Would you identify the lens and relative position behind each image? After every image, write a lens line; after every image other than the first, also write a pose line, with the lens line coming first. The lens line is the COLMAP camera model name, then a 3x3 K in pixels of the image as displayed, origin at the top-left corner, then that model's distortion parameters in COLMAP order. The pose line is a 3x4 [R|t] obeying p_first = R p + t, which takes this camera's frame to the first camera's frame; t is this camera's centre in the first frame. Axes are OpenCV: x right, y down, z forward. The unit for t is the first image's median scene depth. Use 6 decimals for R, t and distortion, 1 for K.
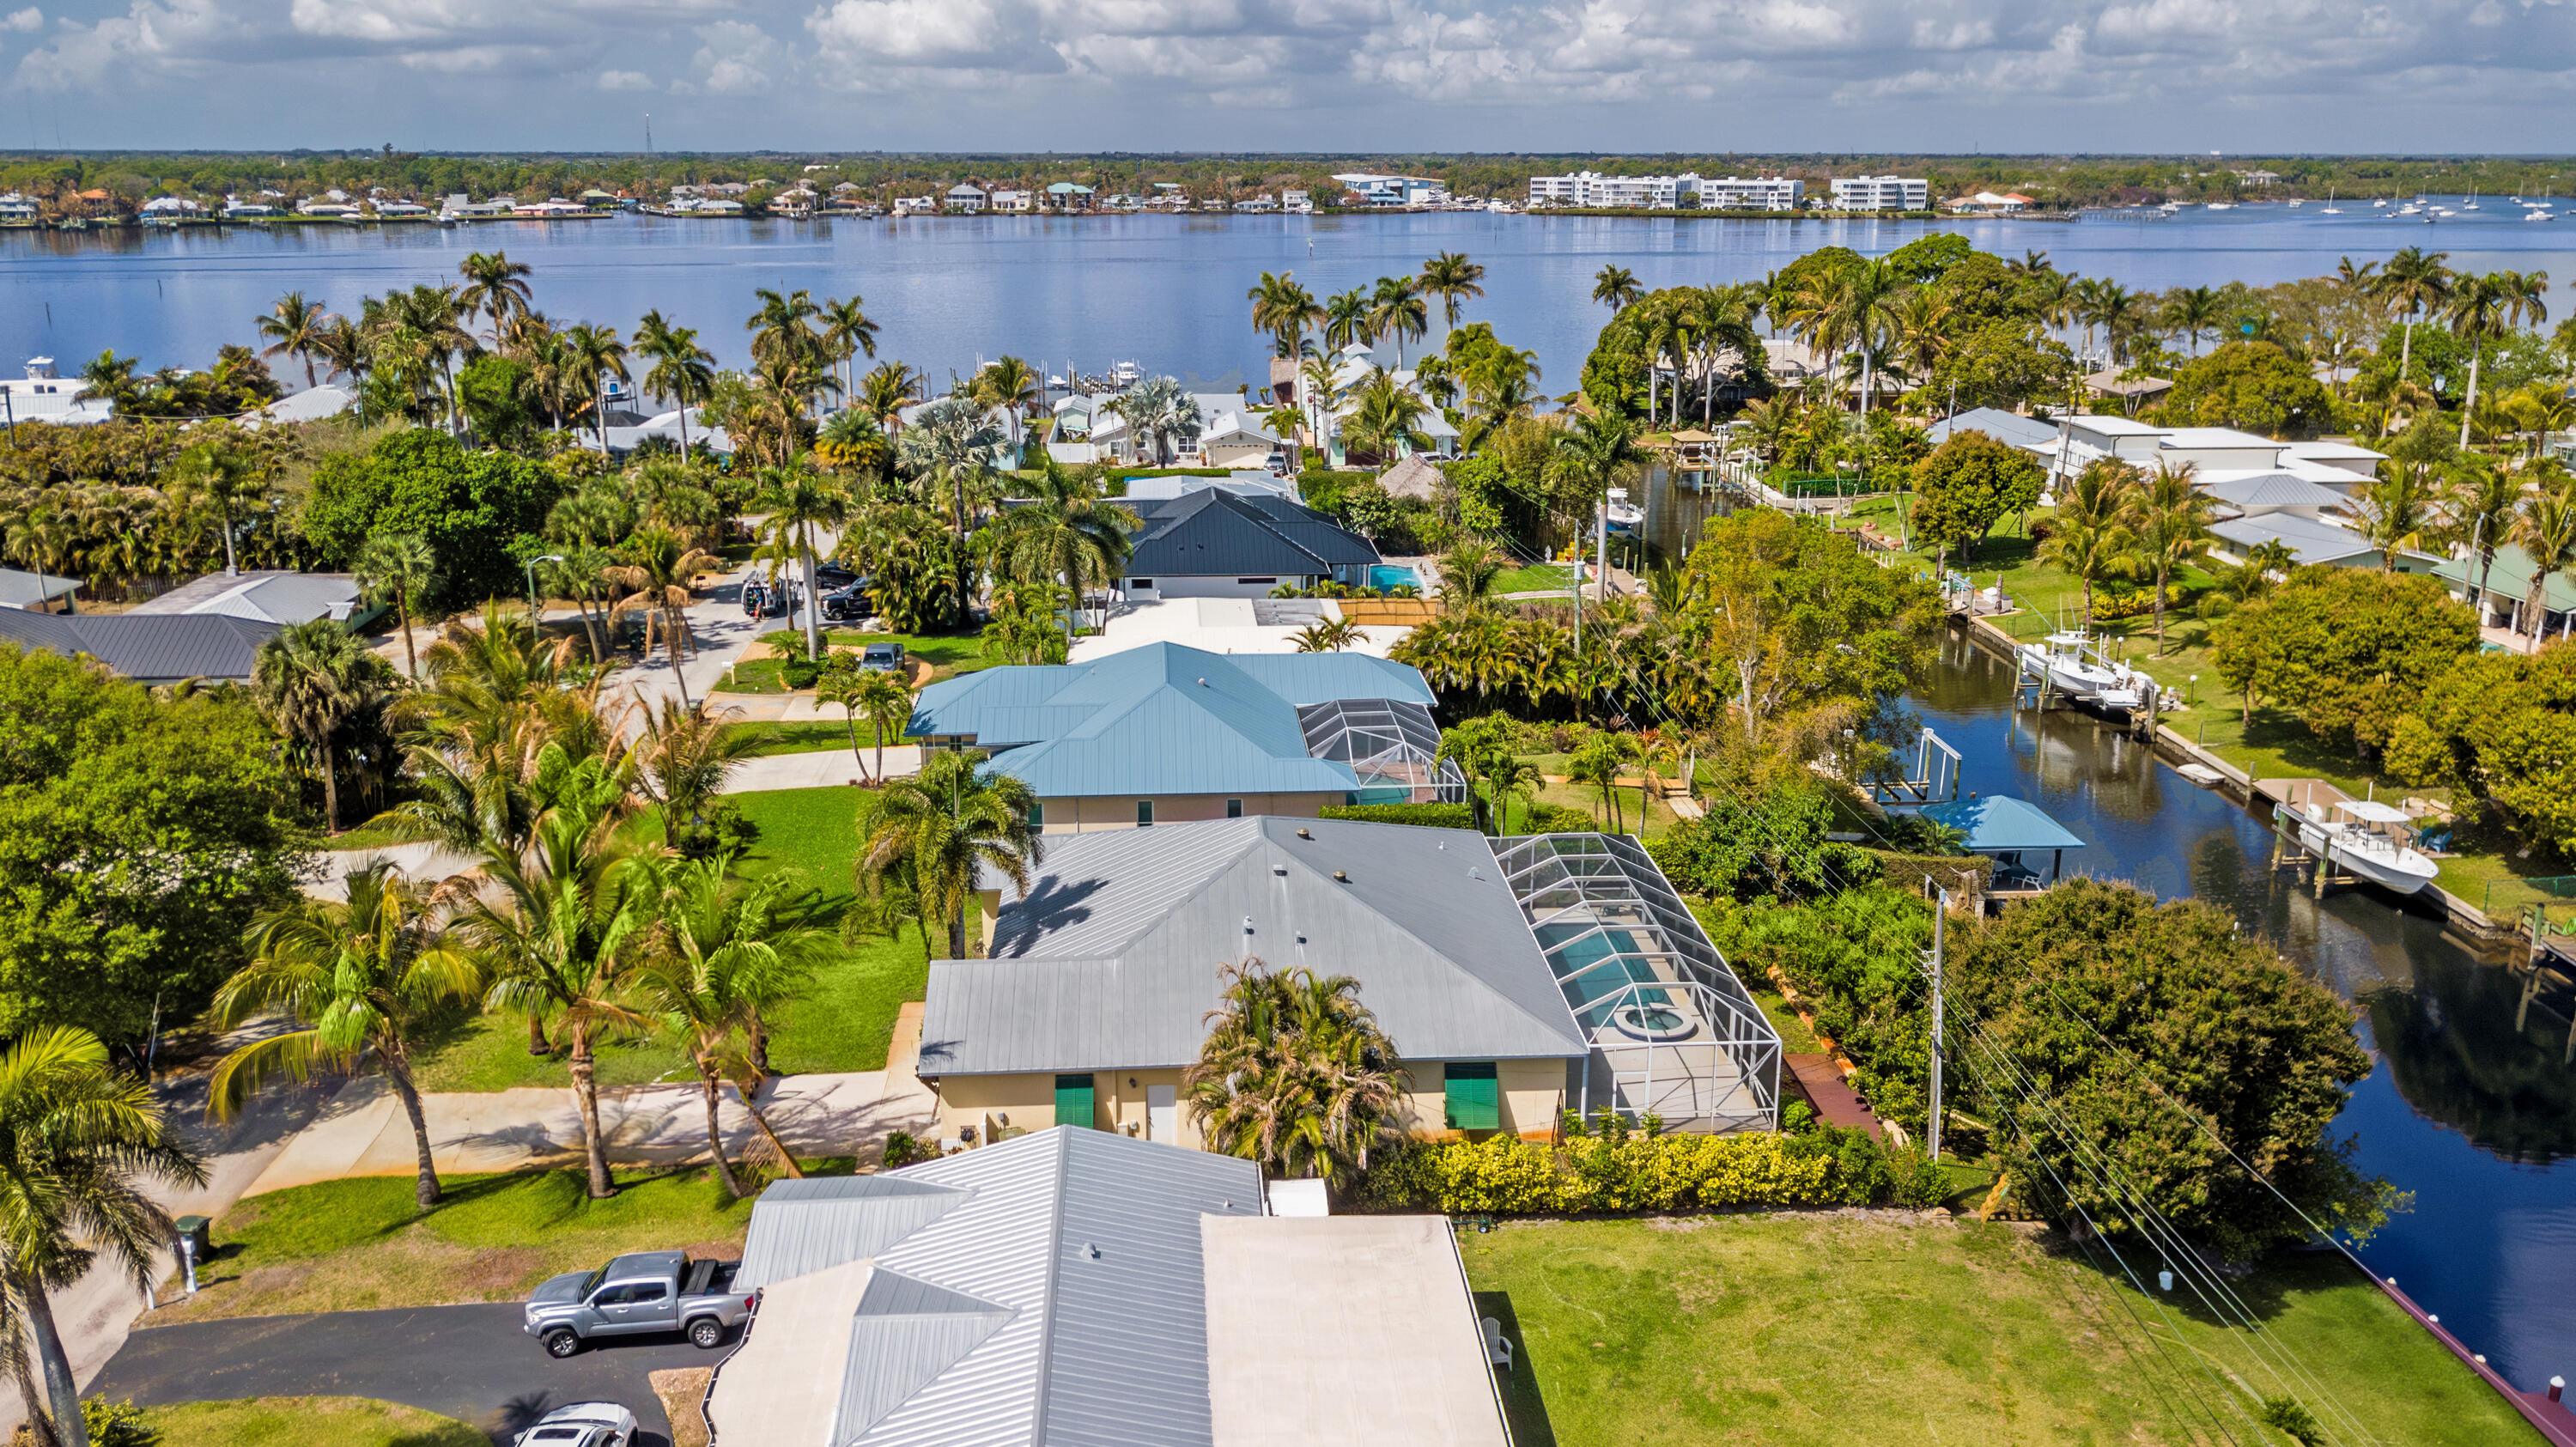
lens RADIAL K [[2014.5, 0, 1288.0], [0, 2014.5, 723.5], [0, 0, 1]] dist [0.012090, 0.006761]
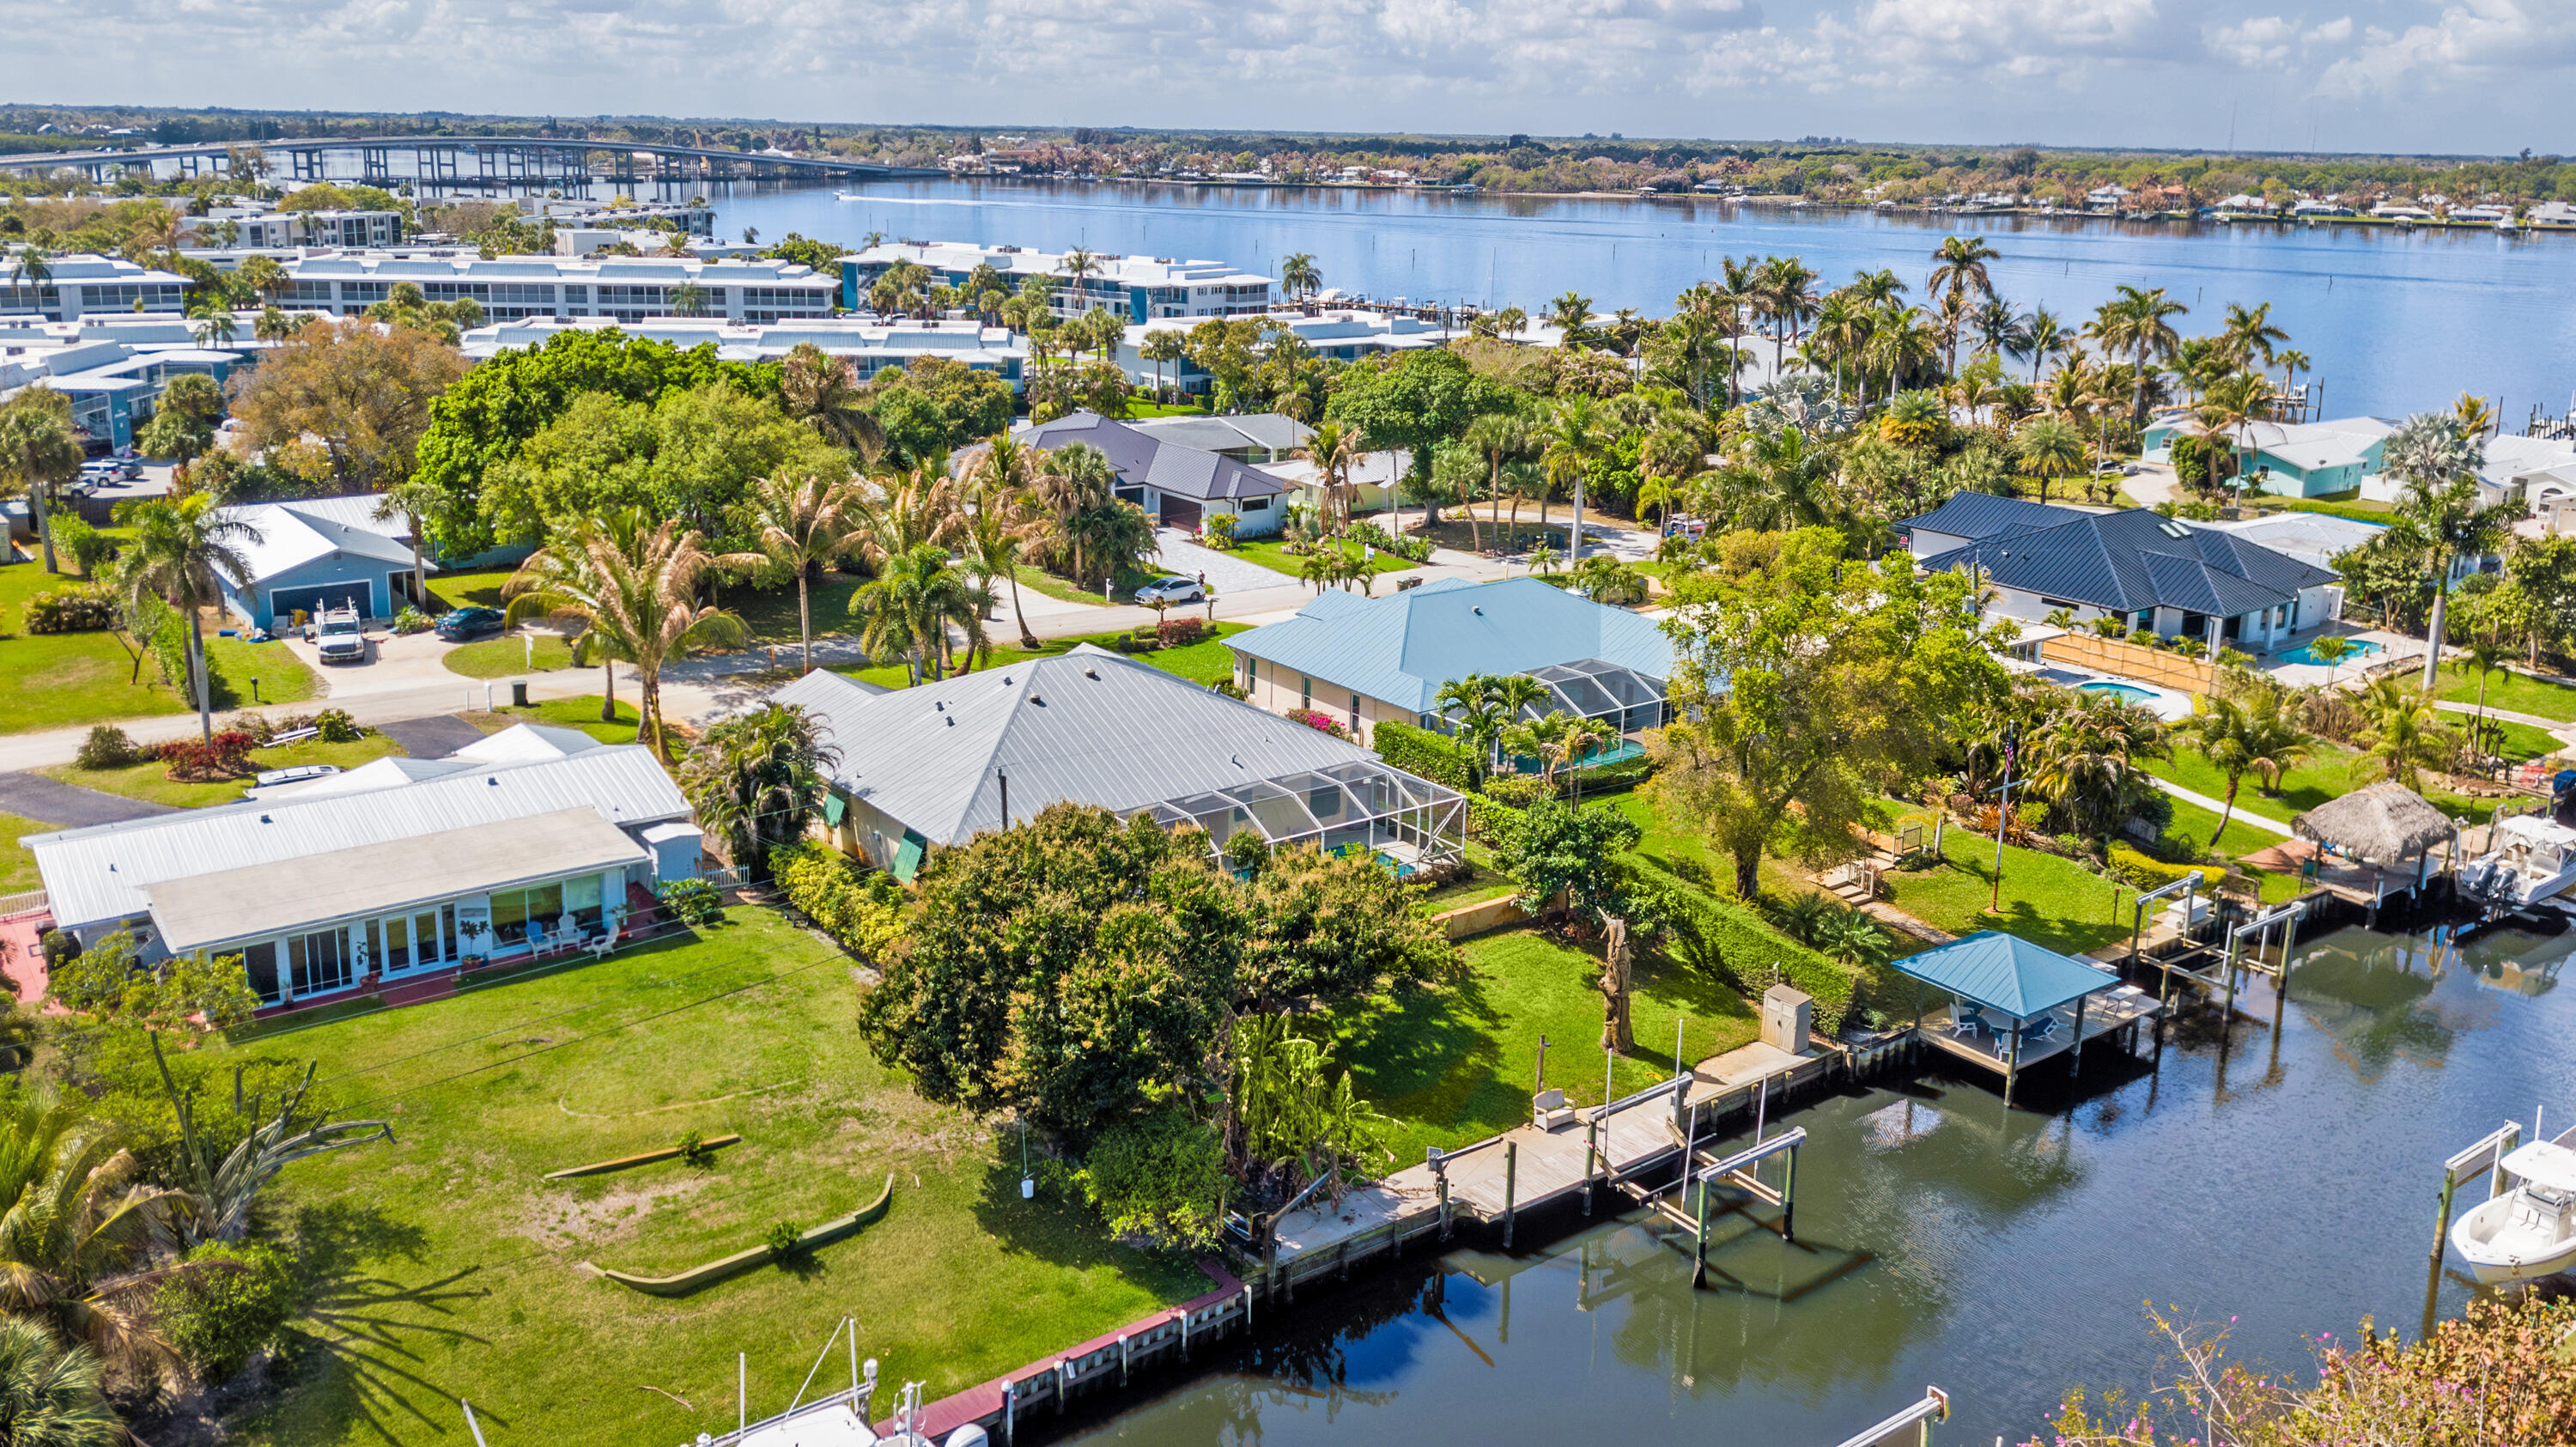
lens RADIAL K [[1947.9, 0, 1288.0], [0, 1947.9, 723.5], [0, 0, 1]] dist [-0.014289, -0.002181]
pose [[0.544031, 0.250886, -0.800679, 0.518318], [-0.242426, 0.960553, 0.136262, -0.054944], [0.803281, 0.119975, 0.583392, 0.197657]]
